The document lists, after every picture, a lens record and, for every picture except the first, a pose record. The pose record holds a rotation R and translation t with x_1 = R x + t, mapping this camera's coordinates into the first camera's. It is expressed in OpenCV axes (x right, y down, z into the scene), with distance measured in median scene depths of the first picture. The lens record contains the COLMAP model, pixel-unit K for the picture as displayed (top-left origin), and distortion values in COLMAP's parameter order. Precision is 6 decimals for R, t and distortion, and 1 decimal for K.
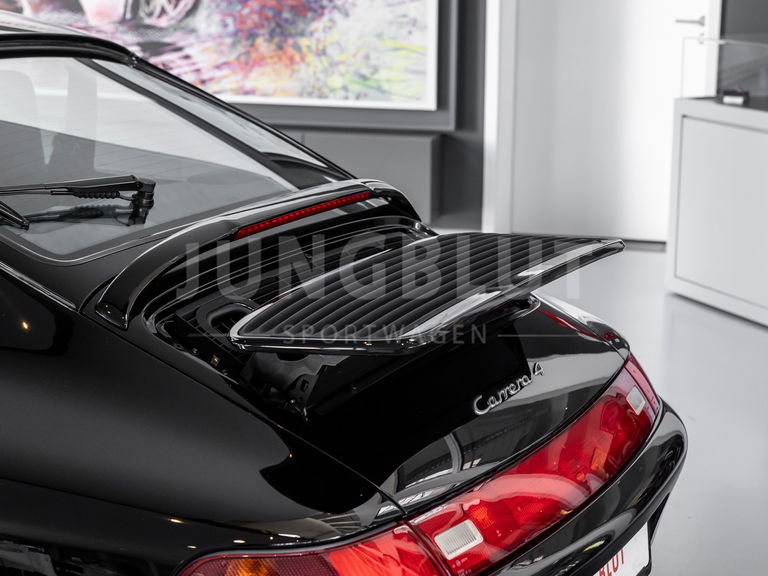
lens RADIAL K [[1477.9, 0, 389.5], [0, 1477.9, 280.7], [0, 0, 1]] dist [0.065913, 0.000000]
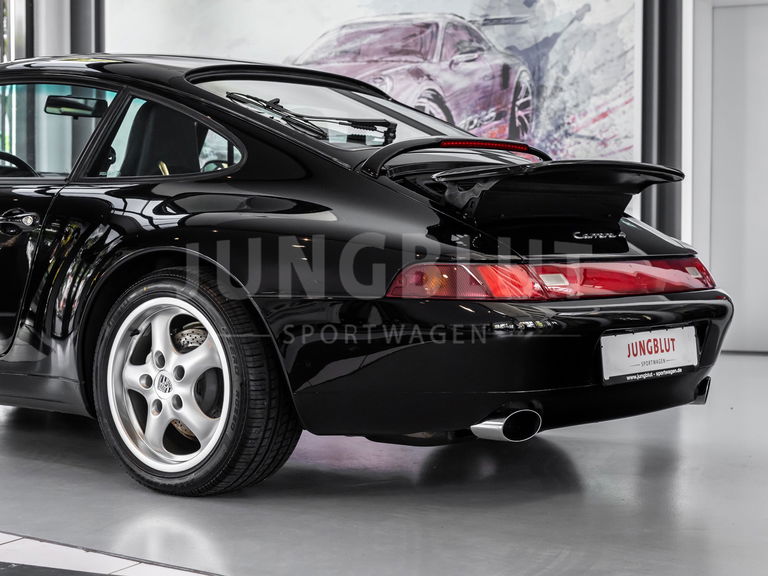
lens RADIAL K [[1477.9, 0, 385.3], [0, 1477.9, 295.5], [0, 0, 1]] dist [0.065913, 0.000000]
pose [[0.984231, 0.005660, -0.176798, 0.153058], [-0.034880, 0.986074, -0.162609, 0.466418], [0.173416, 0.166211, 0.970722, -0.737939]]
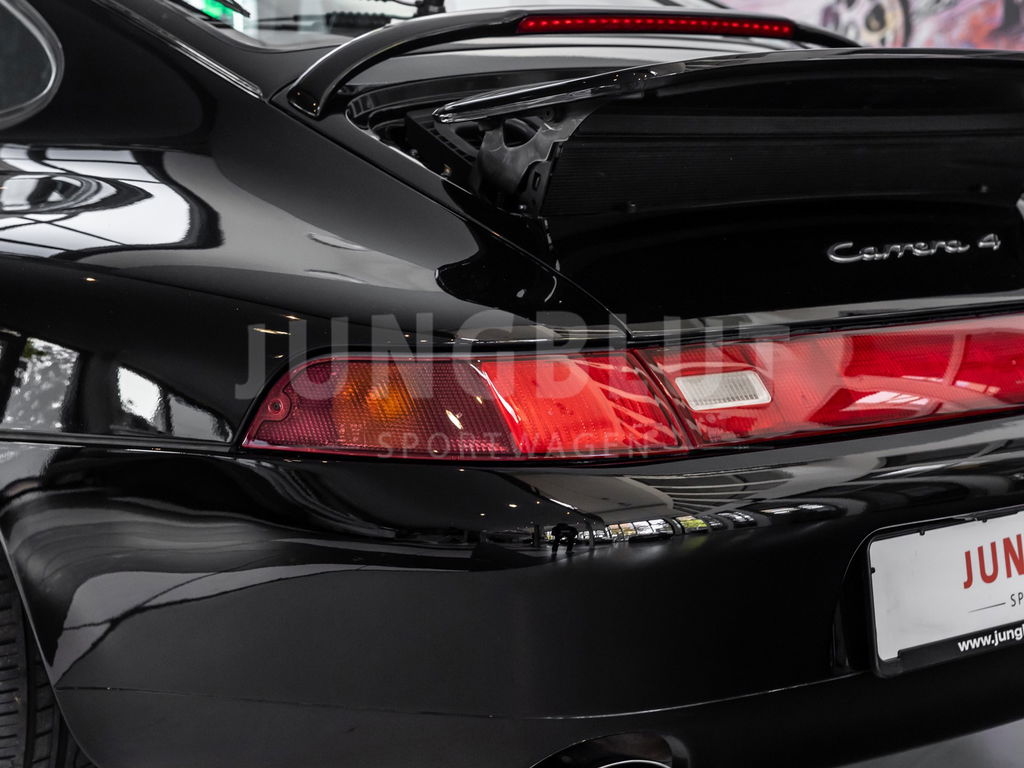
lens RADIAL K [[1970.5, 0, 524.5], [0, 1970.5, 415.0], [0, 0, 1]] dist [0.065913, 0.000000]
pose [[0.923918, 0.015761, -0.382267, 0.278423], [-0.049866, 0.995589, -0.079474, 0.243951], [0.379328, 0.092489, 0.920628, 0.167144]]
